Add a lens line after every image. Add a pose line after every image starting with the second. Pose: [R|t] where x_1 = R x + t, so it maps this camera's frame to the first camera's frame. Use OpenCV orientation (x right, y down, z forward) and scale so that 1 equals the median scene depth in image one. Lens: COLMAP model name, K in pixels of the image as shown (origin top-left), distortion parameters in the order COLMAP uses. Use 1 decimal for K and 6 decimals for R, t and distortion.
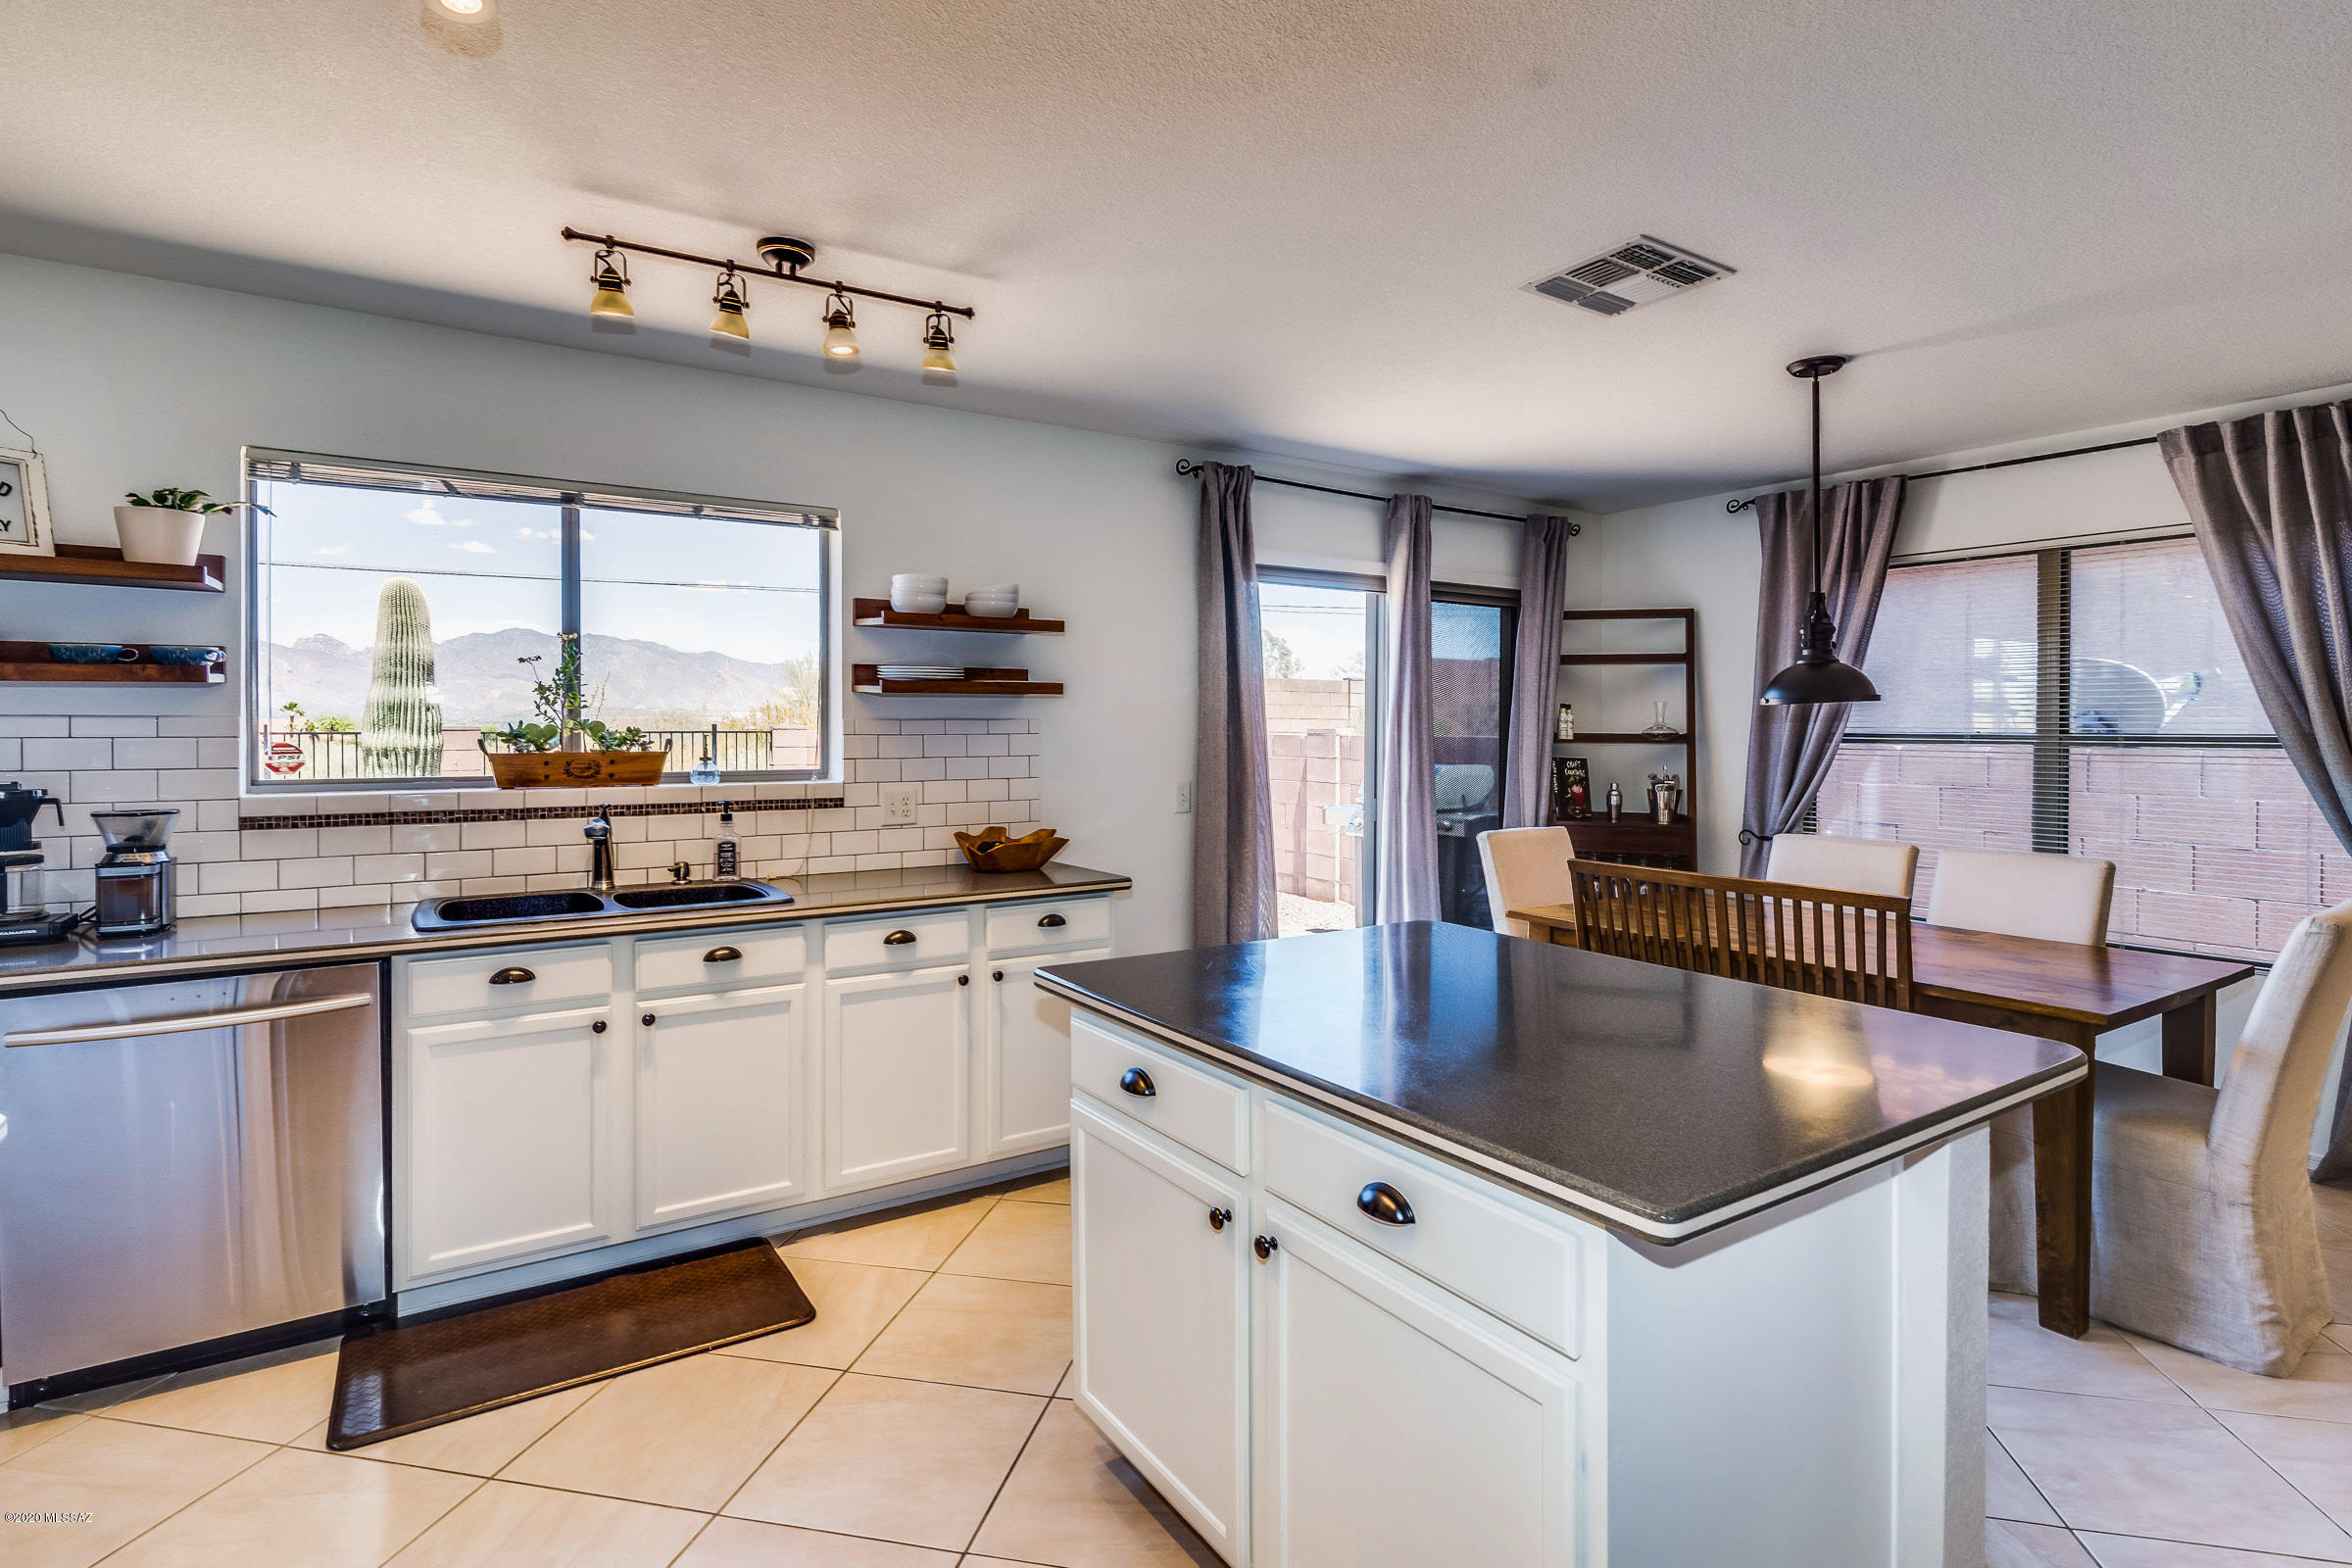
lens RADIAL K [[1143.6, 0, 1193.1], [0, 1143.6, 736.0], [0, 0, 1]] dist [0.004280, 0.000503]
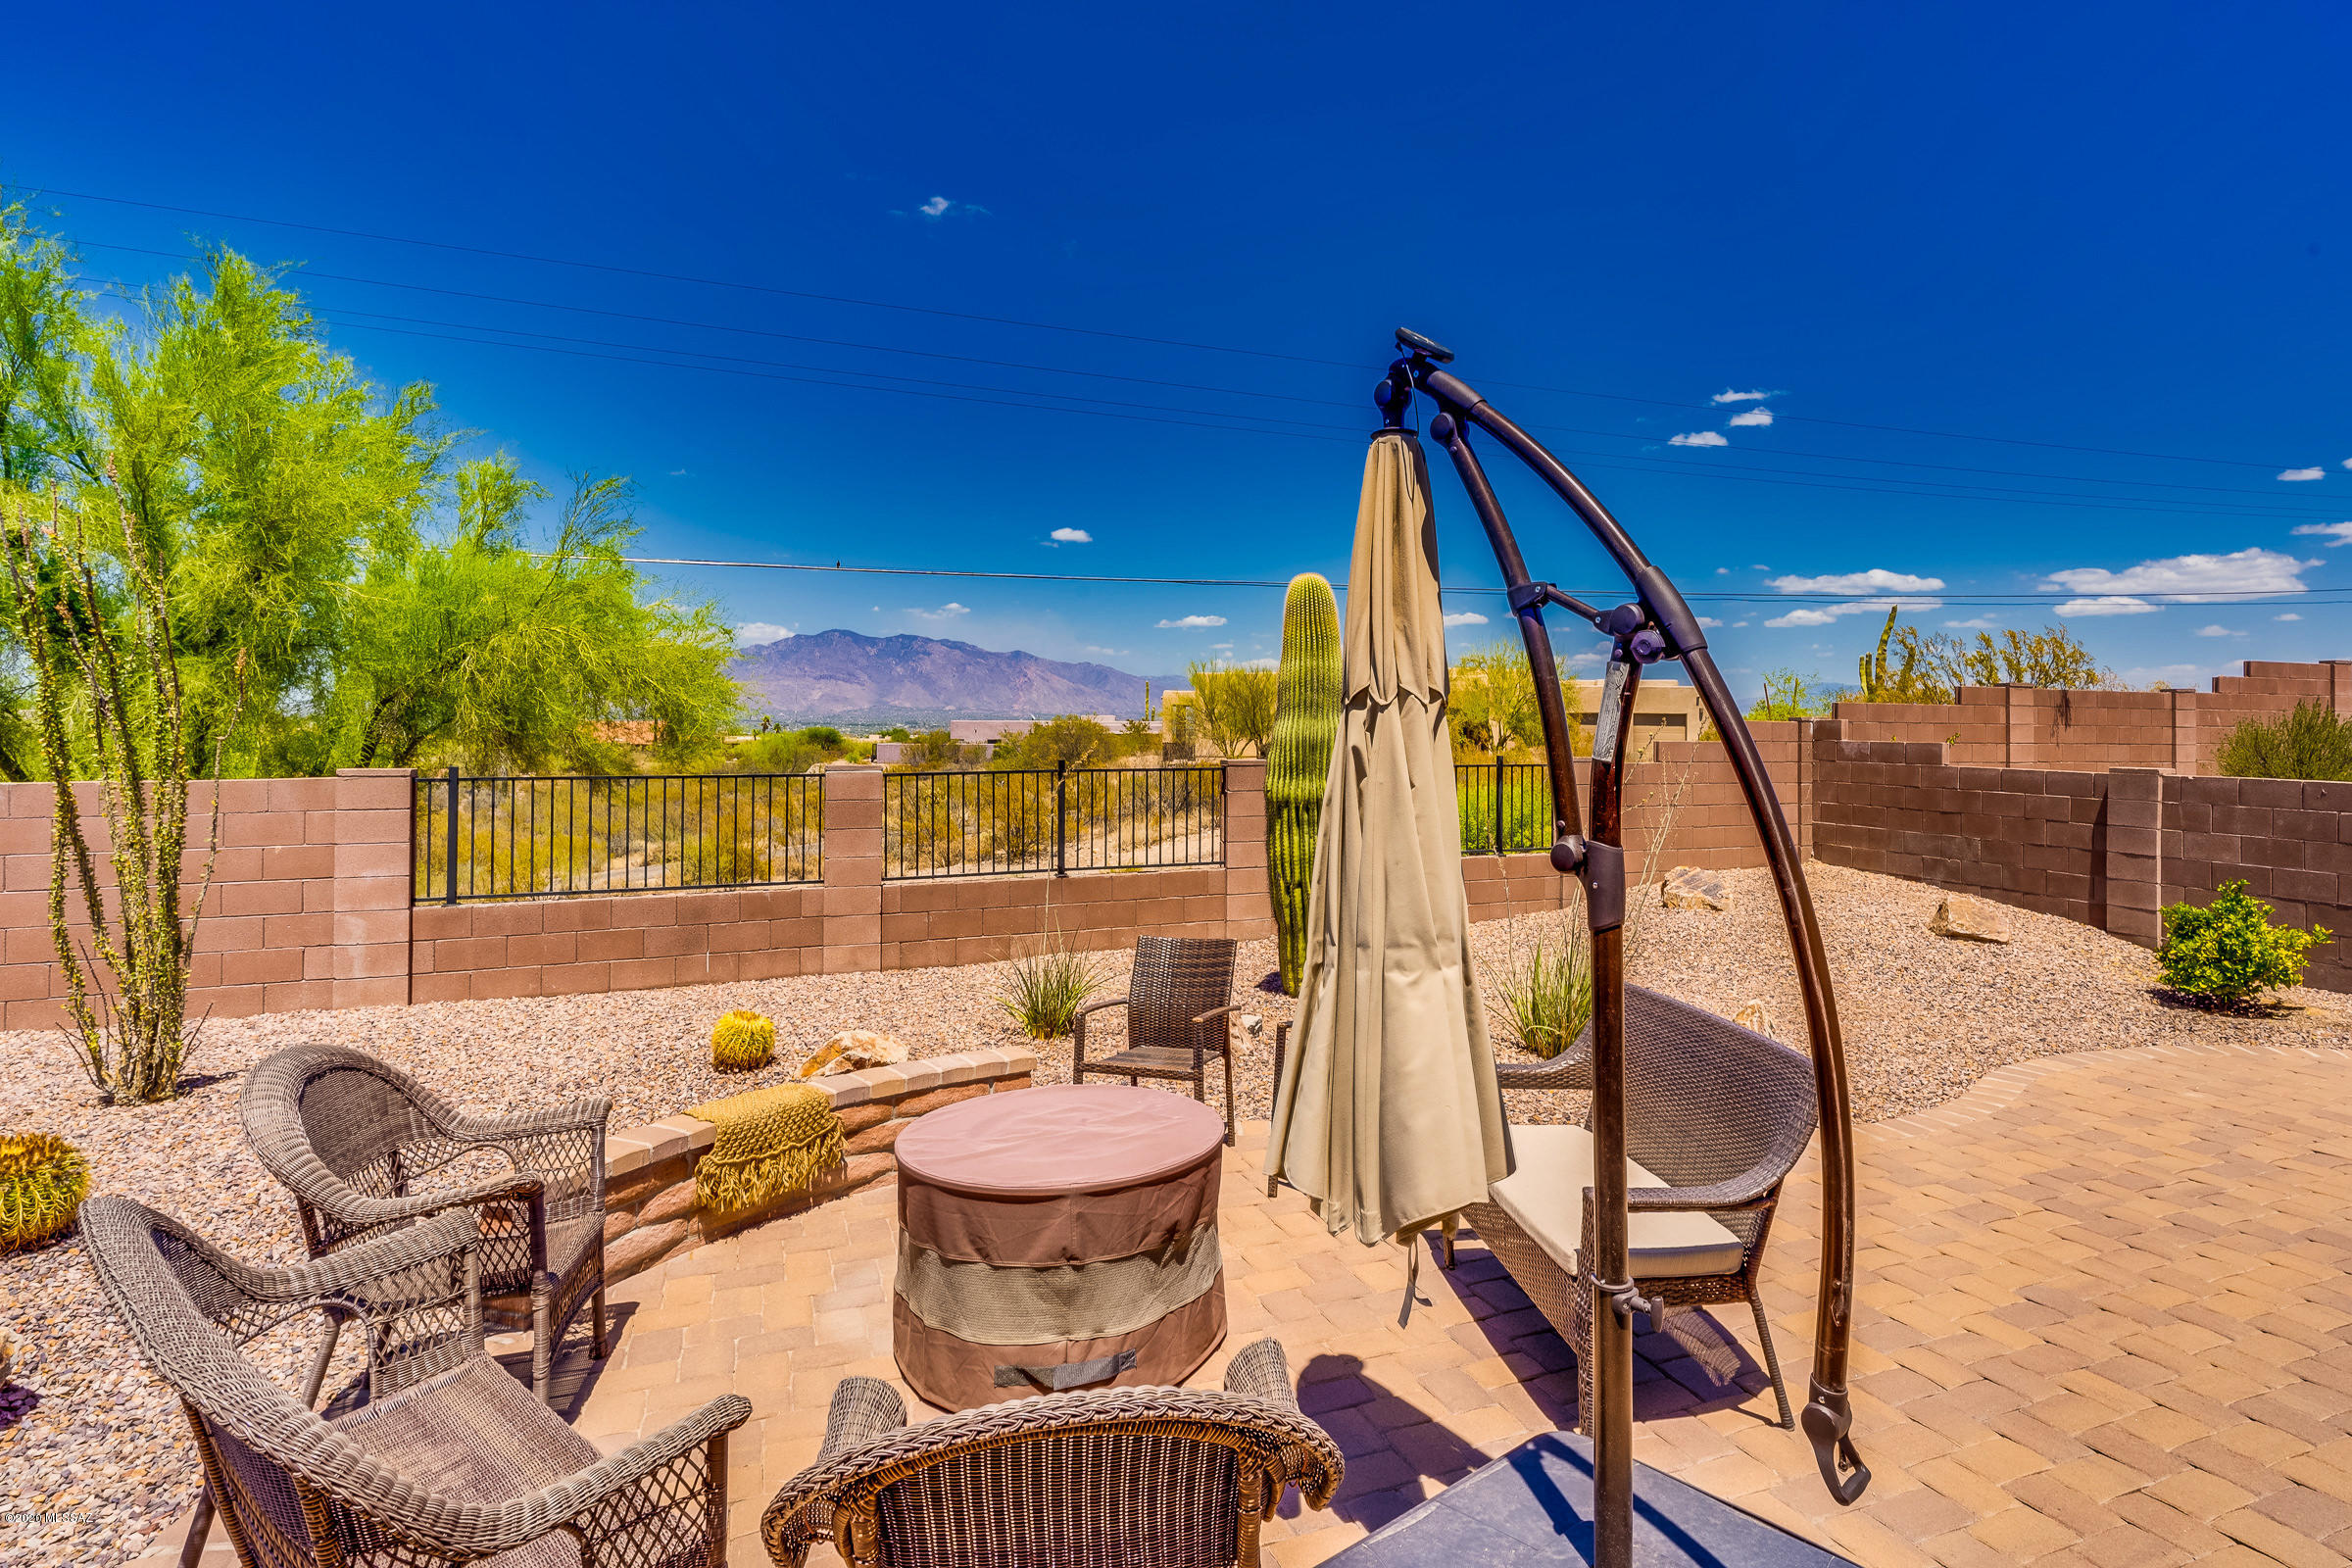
lens RADIAL K [[1245.2, 0, 1302.7], [0, 1245.2, 715.1], [0, 0, 1]] dist [0.005150, -0.001839]
pose [[0.984040, -0.003264, -0.177918, -1.459175], [0.000067, 0.999839, -0.017970, -0.080126], [0.177948, 0.017671, 0.983881, 0.494128]]
